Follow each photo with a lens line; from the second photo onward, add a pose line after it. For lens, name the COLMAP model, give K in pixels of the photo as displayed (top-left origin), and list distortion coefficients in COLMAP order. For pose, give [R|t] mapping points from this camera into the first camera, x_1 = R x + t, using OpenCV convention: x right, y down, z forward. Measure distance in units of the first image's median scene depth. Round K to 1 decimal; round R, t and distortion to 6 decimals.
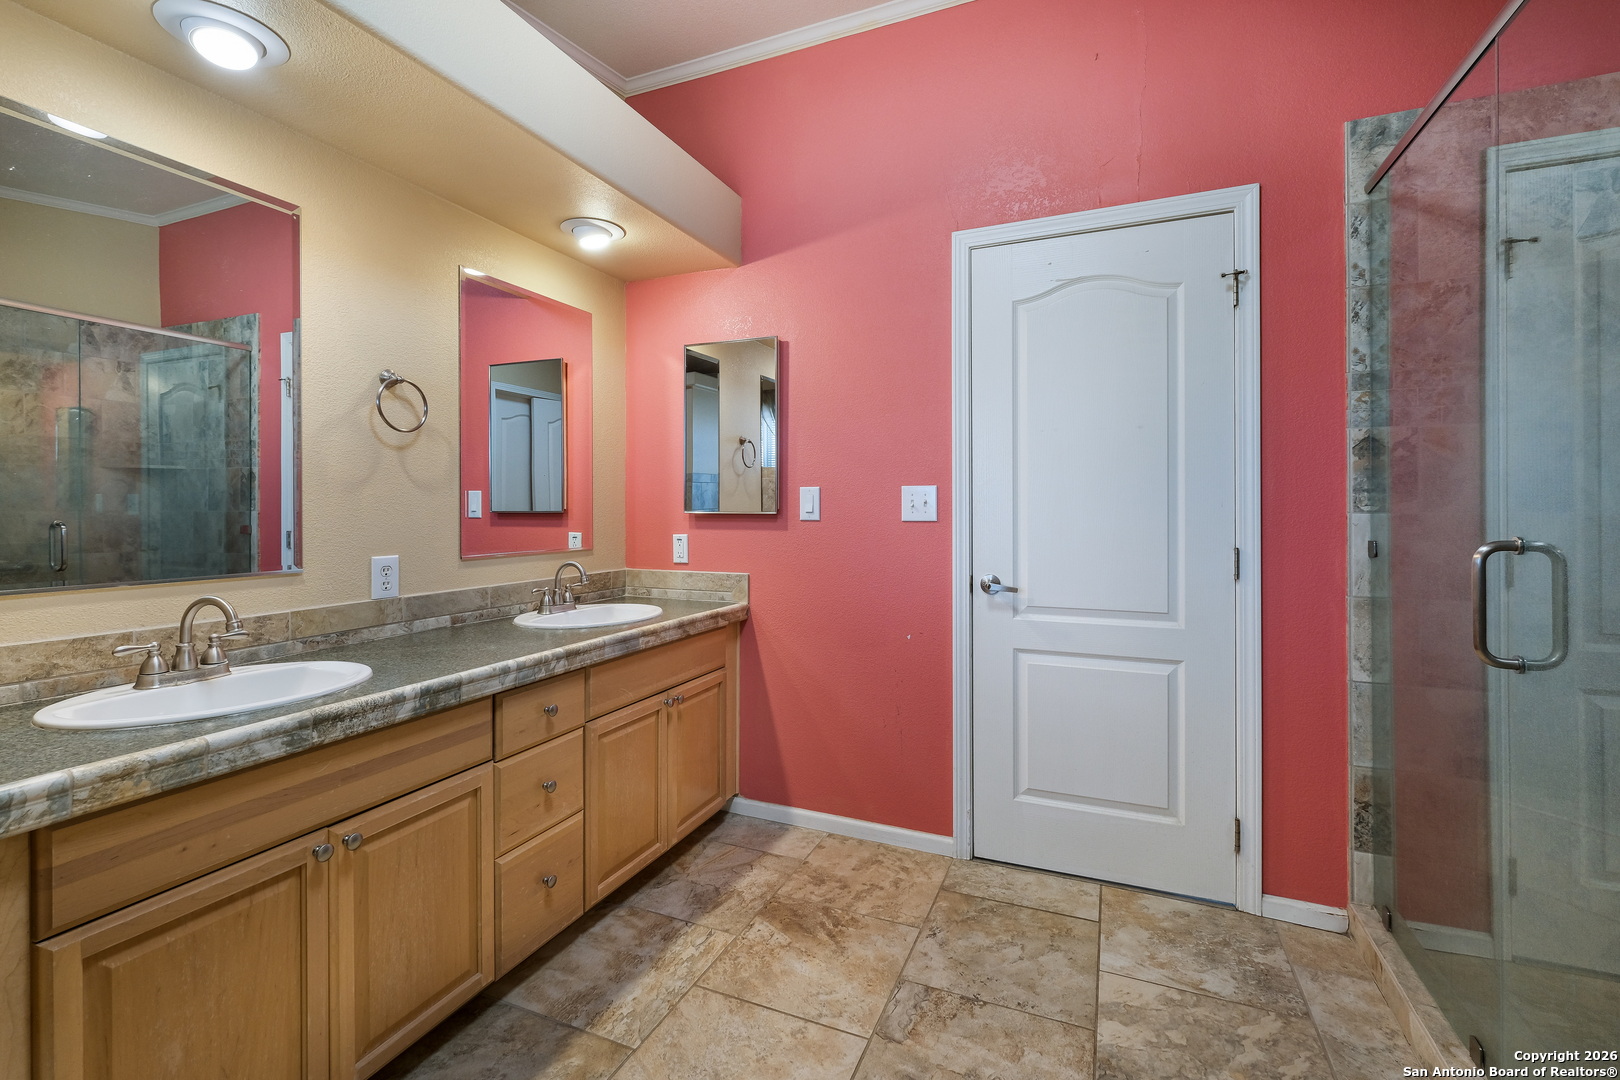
lens RADIAL K [[711.3, 0, 809.5], [0, 711.3, 511.0], [0, 0, 1]] dist [0.001065, -0.000335]
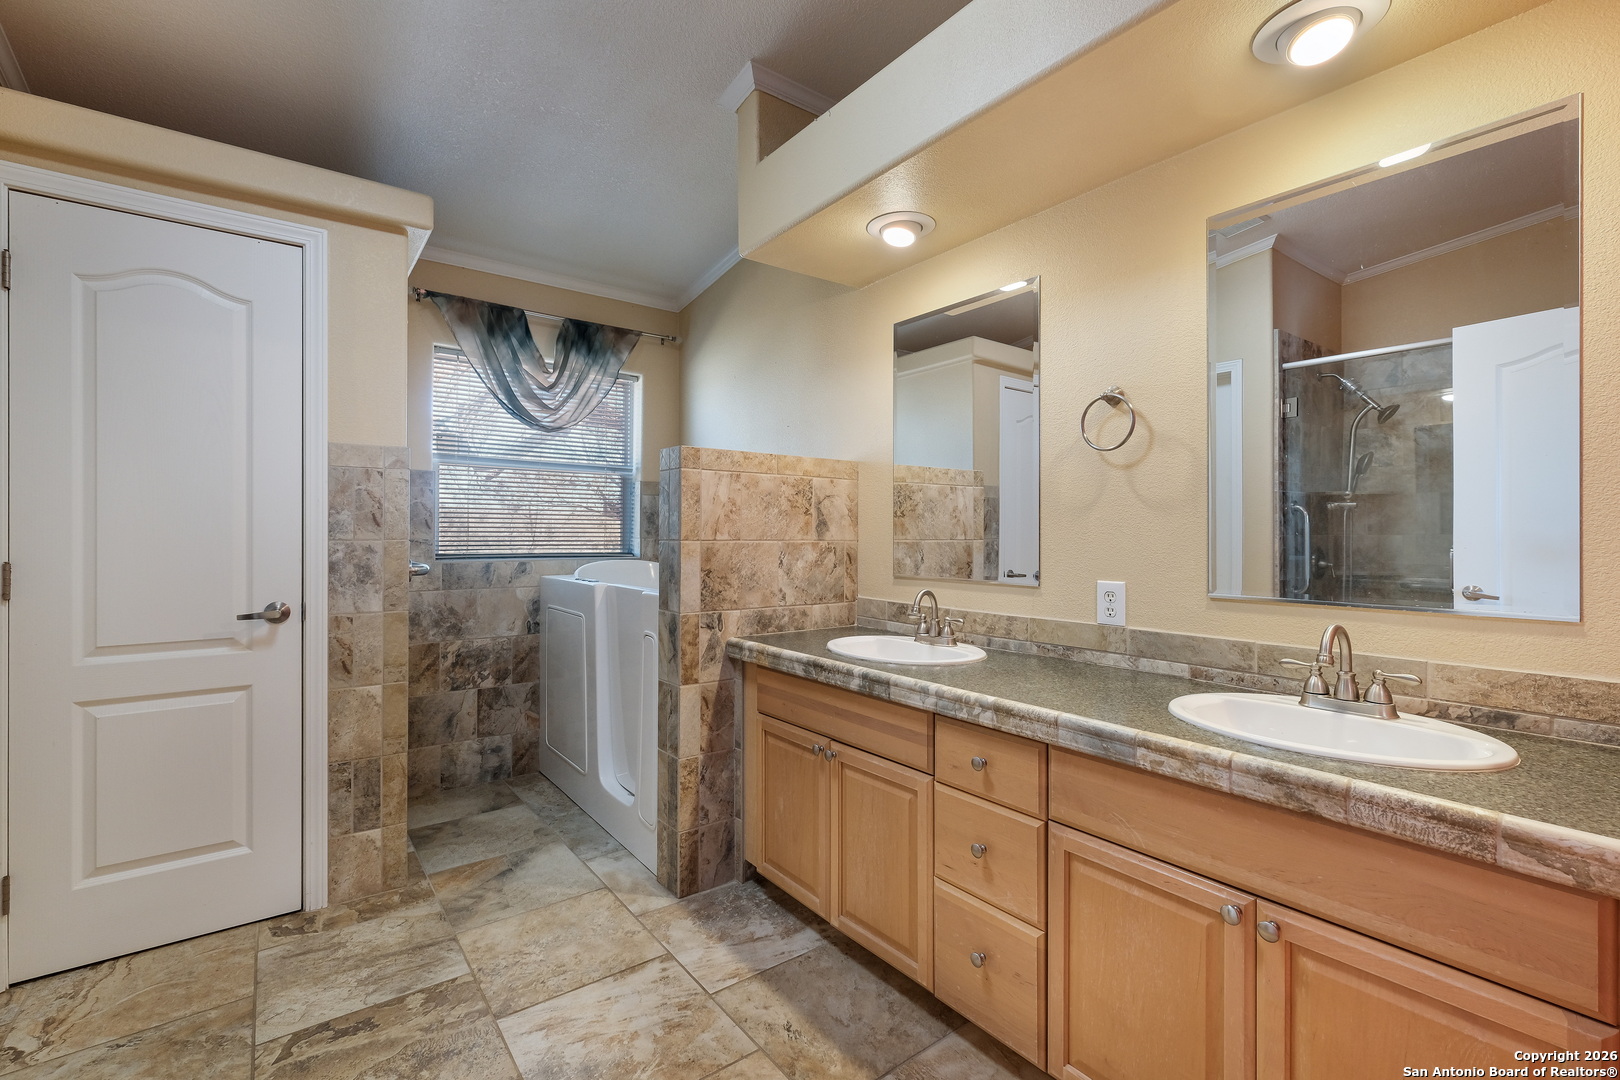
lens RADIAL K [[711.3, 0, 803.0], [0, 711.3, 535.1], [0, 0, 1]] dist [0.001065, -0.000335]
pose [[-0.498519, 0.000107, -0.866879, 0.473129], [-0.005140, 0.999982, 0.003080, -0.000029], [0.866863, 0.005991, -0.498510, 1.186249]]
